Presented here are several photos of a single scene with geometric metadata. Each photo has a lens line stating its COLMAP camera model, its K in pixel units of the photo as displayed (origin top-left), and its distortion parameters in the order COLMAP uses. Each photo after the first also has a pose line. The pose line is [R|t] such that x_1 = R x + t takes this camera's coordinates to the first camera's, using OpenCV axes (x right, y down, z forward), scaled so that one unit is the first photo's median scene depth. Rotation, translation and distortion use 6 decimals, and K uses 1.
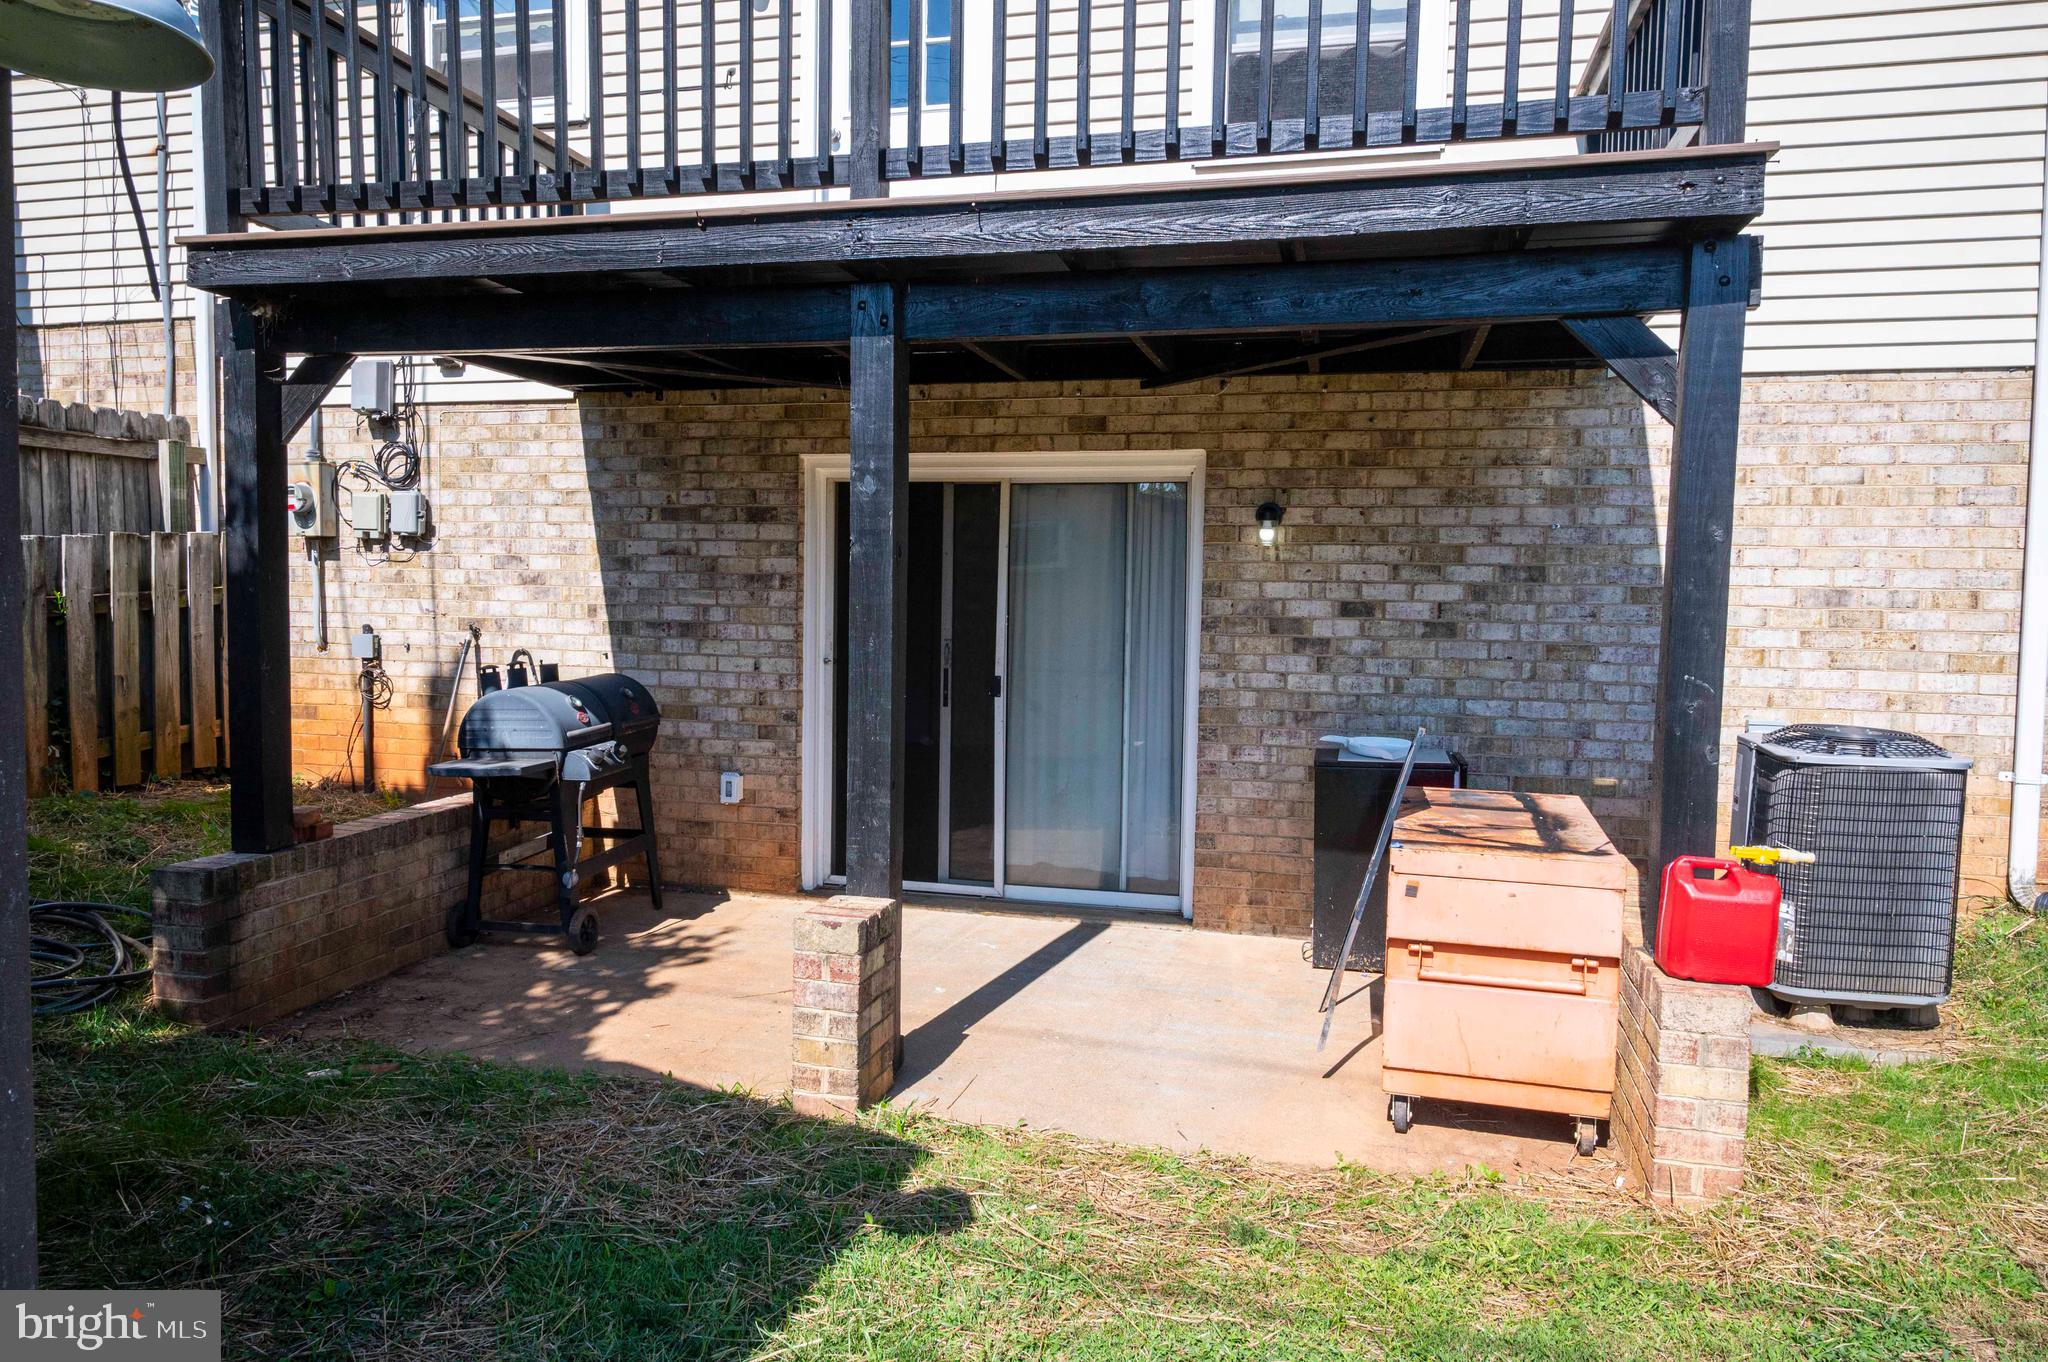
lens RADIAL K [[1357.2, 0, 1015.4], [0, 1357.2, 677.1], [0, 0, 1]] dist [-0.009893, 0.004594]
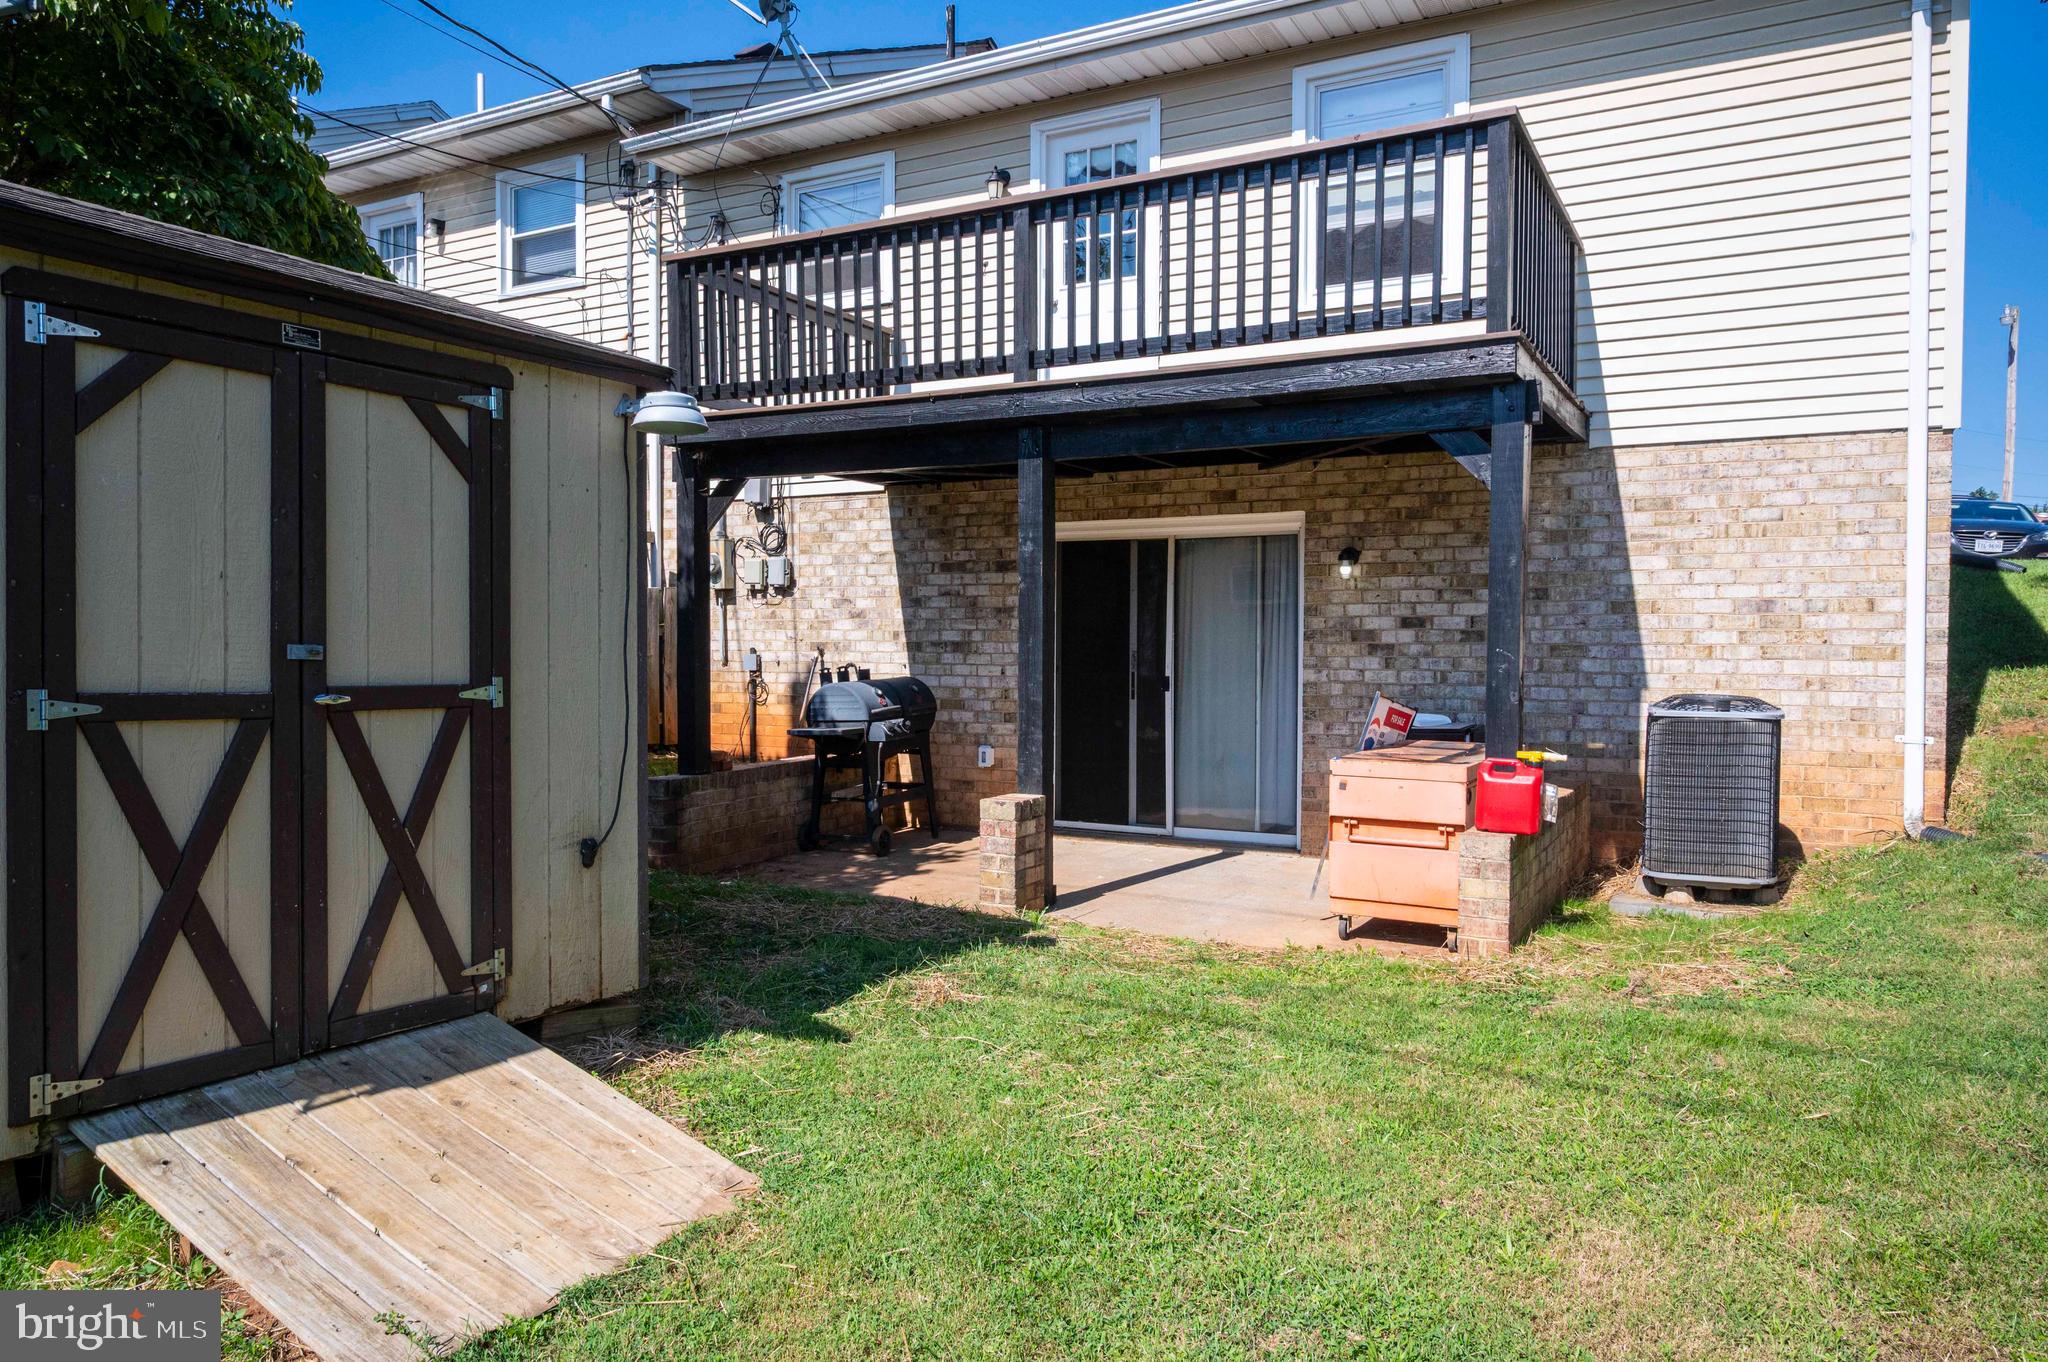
lens RADIAL K [[1380.9, 0, 1021.3], [0, 1380.9, 682.1], [0, 0, 1]] dist [-0.010290, 0.004196]
pose [[0.967824, -0.006658, -0.251542, 0.218543], [-0.001813, 0.999439, -0.033431, 0.058097], [0.251623, 0.032812, 0.967269, -0.455172]]
